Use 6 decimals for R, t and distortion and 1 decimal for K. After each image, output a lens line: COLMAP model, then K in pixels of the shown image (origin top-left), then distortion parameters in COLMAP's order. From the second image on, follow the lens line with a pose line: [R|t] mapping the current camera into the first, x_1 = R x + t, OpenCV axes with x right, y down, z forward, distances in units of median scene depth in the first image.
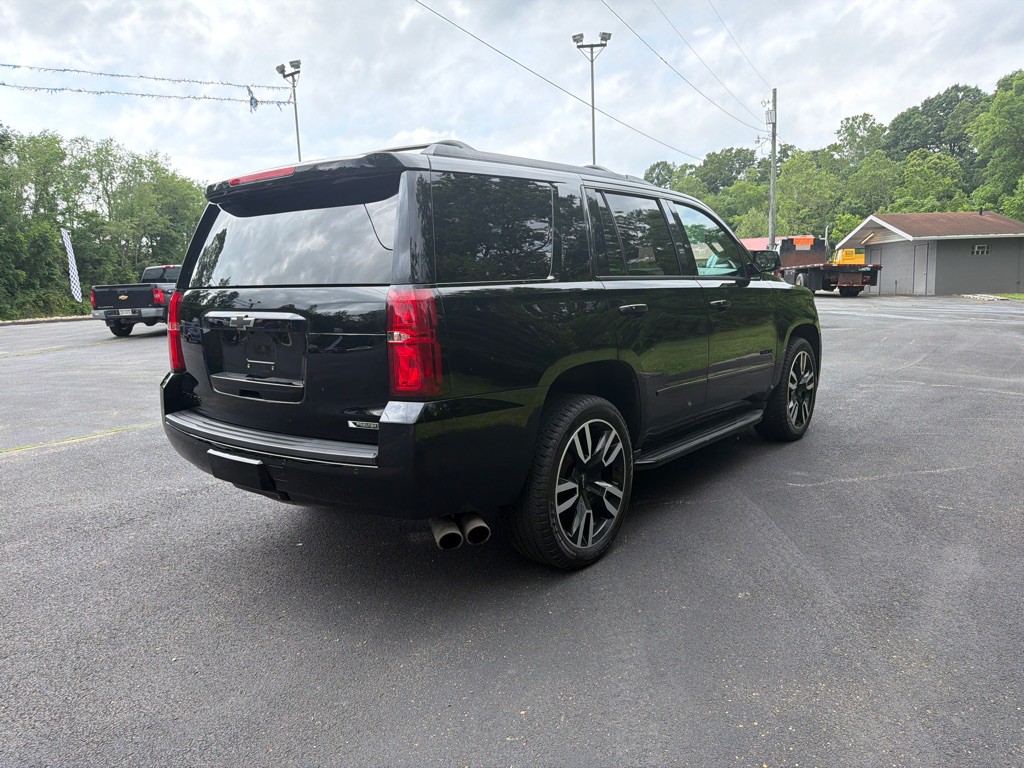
lens RADIAL K [[739.0, 0, 508.8], [0, 739.0, 383.0], [0, 0, 1]] dist [0.005513, -0.006347]
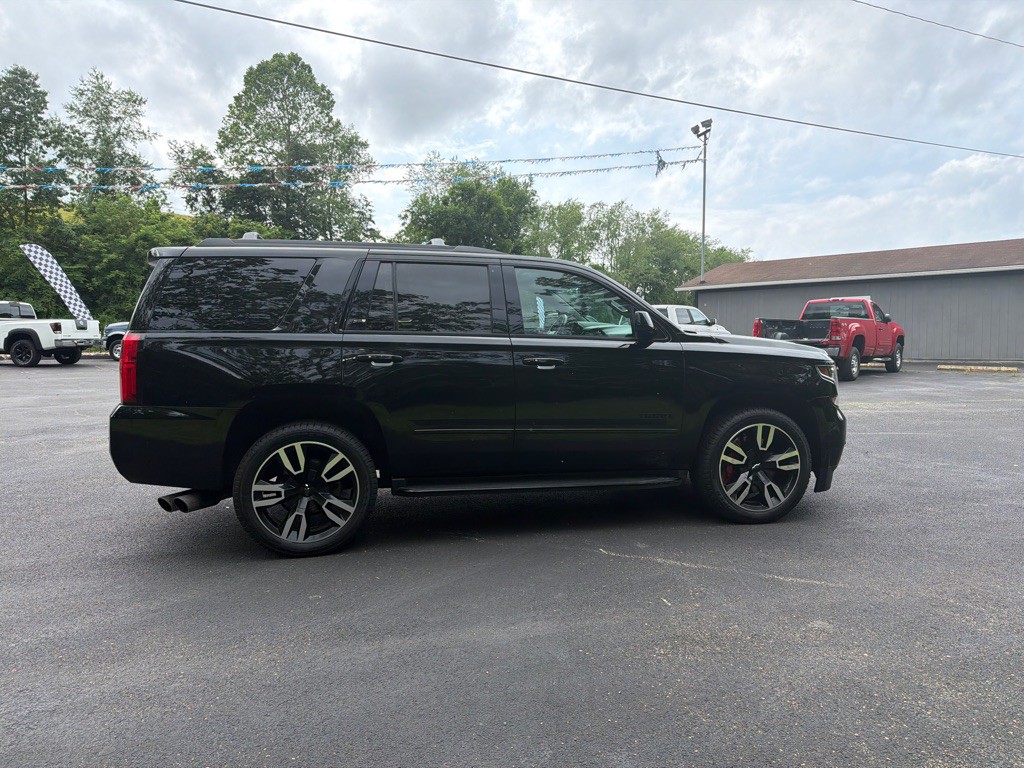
lens RADIAL K [[739.0, 0, 508.8], [0, 739.0, 383.0], [0, 0, 1]] dist [0.005513, -0.006347]
pose [[0.792380, 0.067653, -0.606265, 0.159467], [-0.104814, 0.994151, -0.026052, -0.007372], [0.600956, 0.084188, 0.794836, 0.026971]]
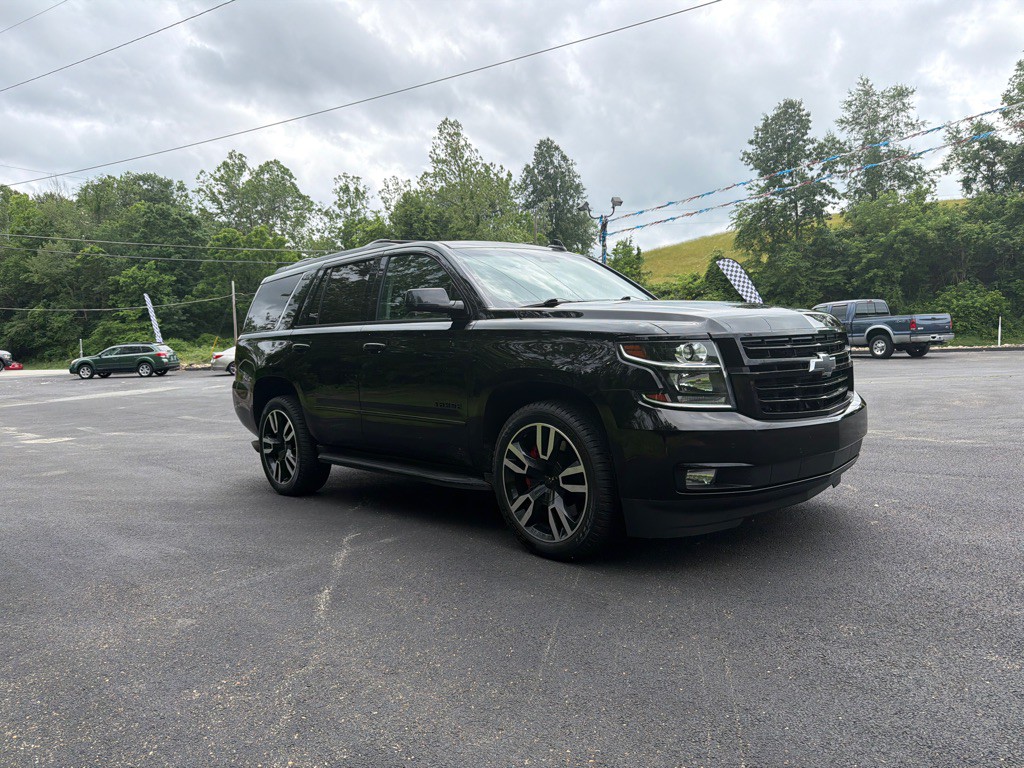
lens RADIAL K [[739.0, 0, 508.8], [0, 739.0, 383.0], [0, 0, 1]] dist [0.005513, -0.006347]
pose [[-0.146577, 0.075485, -0.986315, 0.241814], [-0.088424, 0.992093, 0.089068, -0.029949], [0.985239, 0.100270, -0.138744, 0.246027]]
